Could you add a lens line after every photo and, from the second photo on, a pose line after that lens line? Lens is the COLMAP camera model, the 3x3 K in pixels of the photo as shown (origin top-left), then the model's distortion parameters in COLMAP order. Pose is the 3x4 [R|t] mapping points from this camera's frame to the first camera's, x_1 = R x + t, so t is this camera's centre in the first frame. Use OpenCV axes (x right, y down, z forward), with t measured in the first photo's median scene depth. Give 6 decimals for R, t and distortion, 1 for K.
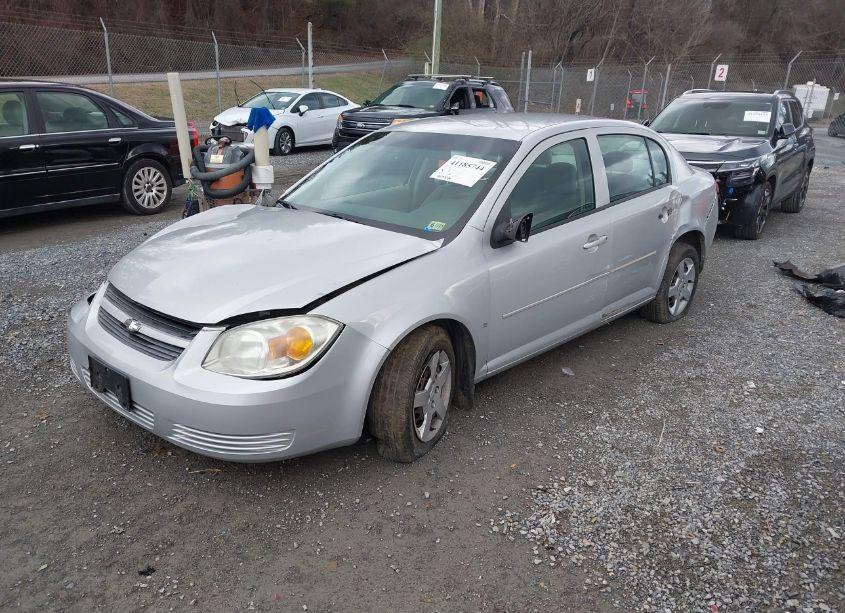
lens RADIAL K [[667.8, 0, 423.7], [0, 667.8, 305.3], [0, 0, 1]] dist [0.029658, -0.033829]
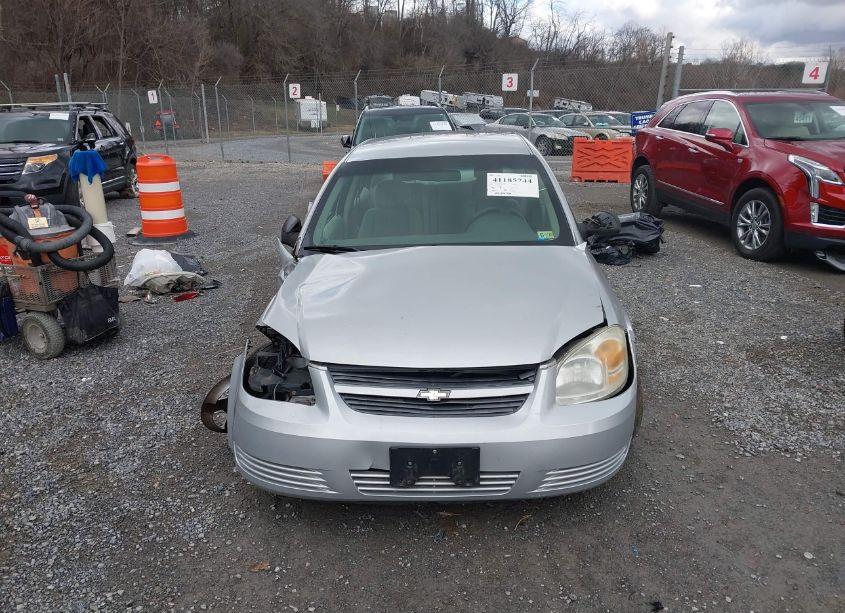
lens RADIAL K [[667.8, 0, 422.6], [0, 667.8, 303.9], [0, 0, 1]] dist [0.029658, -0.033829]
pose [[0.767939, -0.225023, 0.599695, -0.188879], [0.241742, 0.968838, 0.053974, -0.027432], [-0.593153, 0.103523, 0.798407, 0.060282]]
